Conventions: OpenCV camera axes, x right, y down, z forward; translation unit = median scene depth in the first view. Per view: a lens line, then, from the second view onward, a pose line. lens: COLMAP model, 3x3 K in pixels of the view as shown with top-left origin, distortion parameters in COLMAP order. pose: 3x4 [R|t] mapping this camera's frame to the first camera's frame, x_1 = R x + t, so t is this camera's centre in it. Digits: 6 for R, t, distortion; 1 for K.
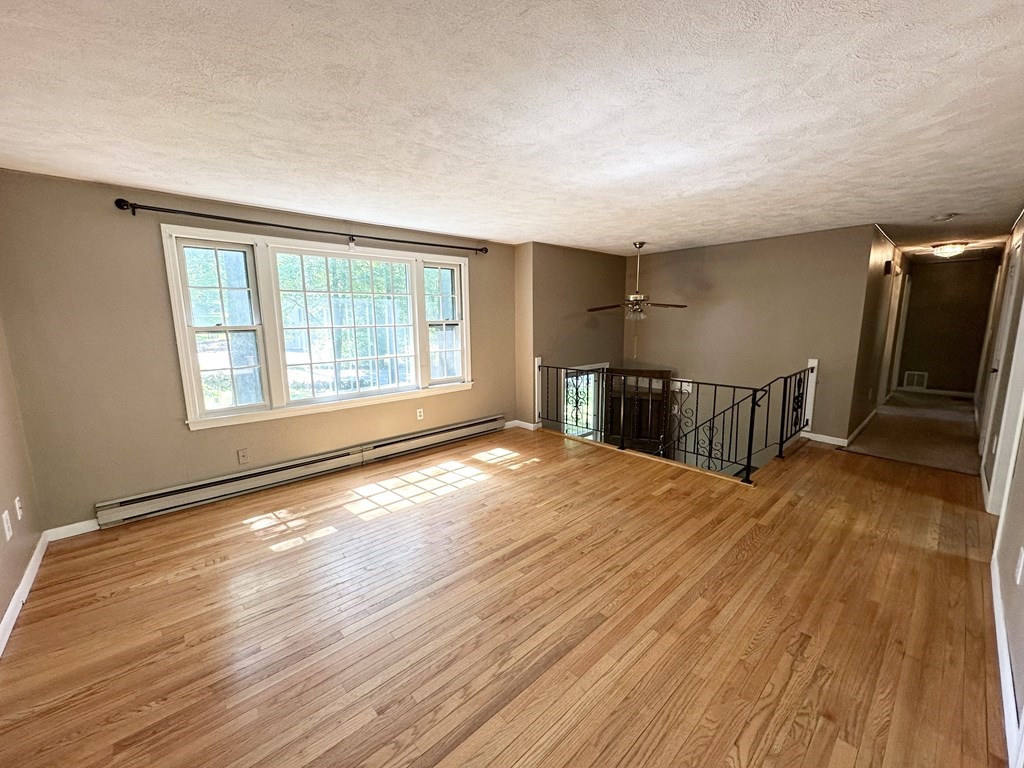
lens RADIAL K [[406.0, 0, 510.6], [0, 406.0, 382.5], [0, 0, 1]] dist [-0.003056, -0.000095]
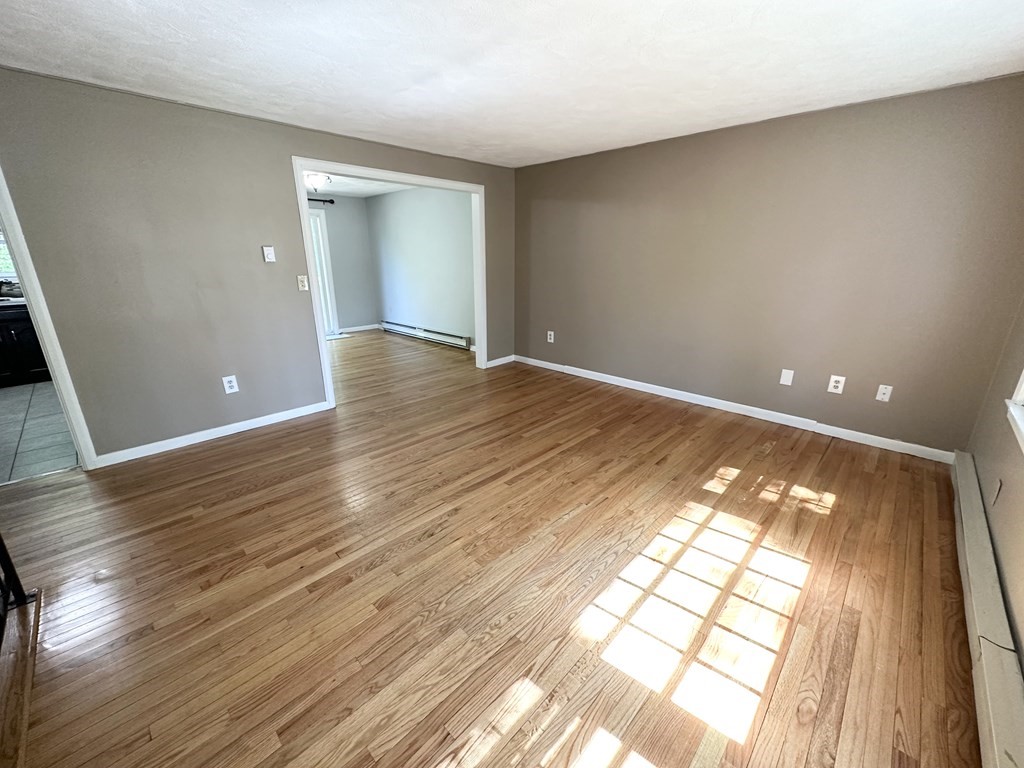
lens RADIAL K [[406.0, 0, 512.6], [0, 406.0, 382.3], [0, 0, 1]] dist [-0.003056, -0.000095]
pose [[-0.997521, 0.030036, -0.063642, 0.040383], [-0.001528, 0.894886, 0.446293, -0.229359], [0.070357, 0.445284, -0.892621, 1.581577]]
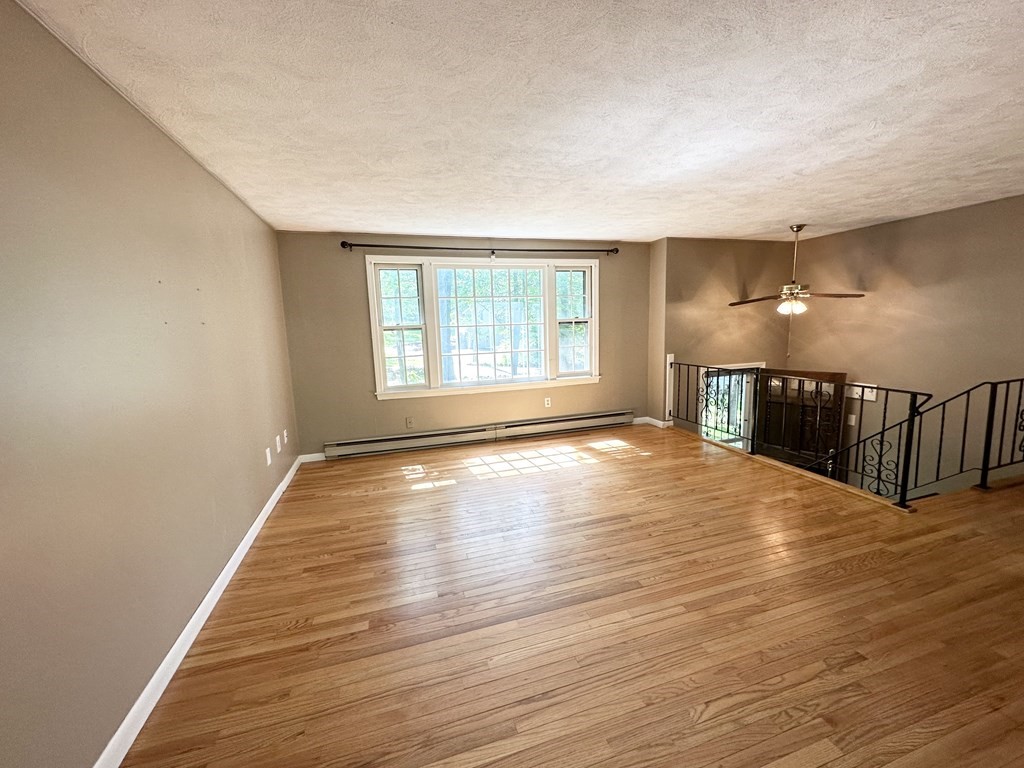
lens RADIAL K [[406.0, 0, 511.3], [0, 406.0, 382.6], [0, 0, 1]] dist [-0.003056, -0.000095]
pose [[0.906634, 0.043776, -0.419641, 0.233276], [-0.044828, 0.998968, 0.007360, 0.029268], [0.419530, 0.012139, 0.907660, -0.092343]]
